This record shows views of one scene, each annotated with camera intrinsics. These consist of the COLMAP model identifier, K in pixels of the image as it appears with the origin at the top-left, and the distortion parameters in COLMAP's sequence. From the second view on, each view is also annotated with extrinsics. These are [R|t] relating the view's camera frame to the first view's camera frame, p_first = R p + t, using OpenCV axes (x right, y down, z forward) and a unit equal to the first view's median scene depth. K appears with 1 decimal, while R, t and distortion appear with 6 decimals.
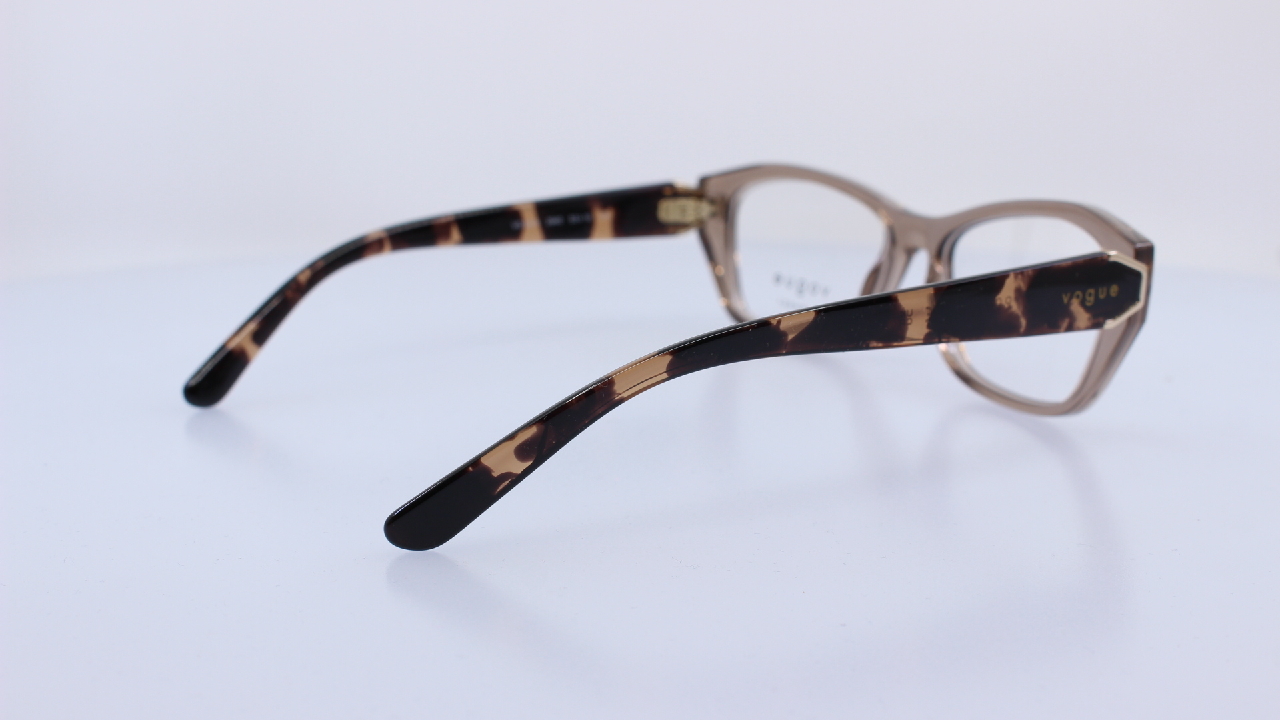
lens RADIAL K [[1284.0, 0, 640.0], [0, 1284.0, 360.0], [0, 0, 1]] dist [-0.161876, 0.001196]
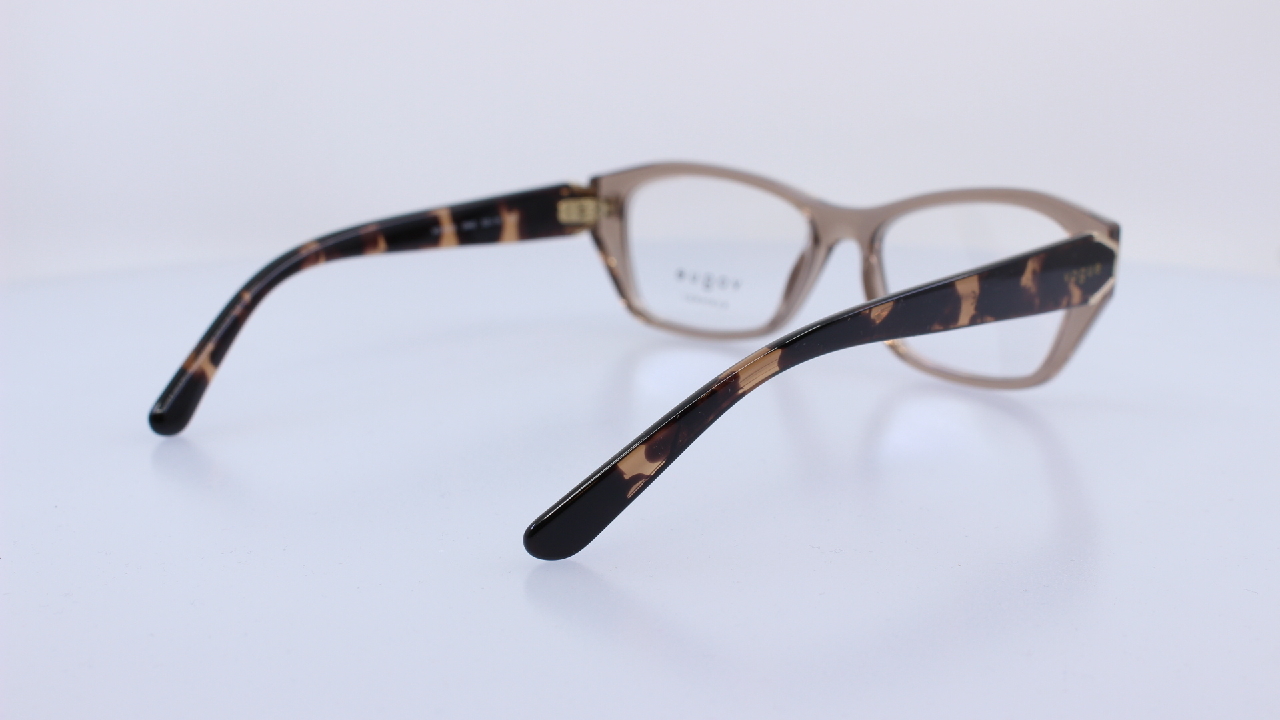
lens RADIAL K [[1284.0, 0, 640.0], [0, 1284.0, 360.0], [0, 0, 1]] dist [-0.161876, 0.001196]
pose [[0.970675, -0.057300, 0.233468, -0.210281], [0.057514, 0.998327, 0.005895, -0.004153], [-0.233415, 0.007706, 0.972347, 0.018033]]
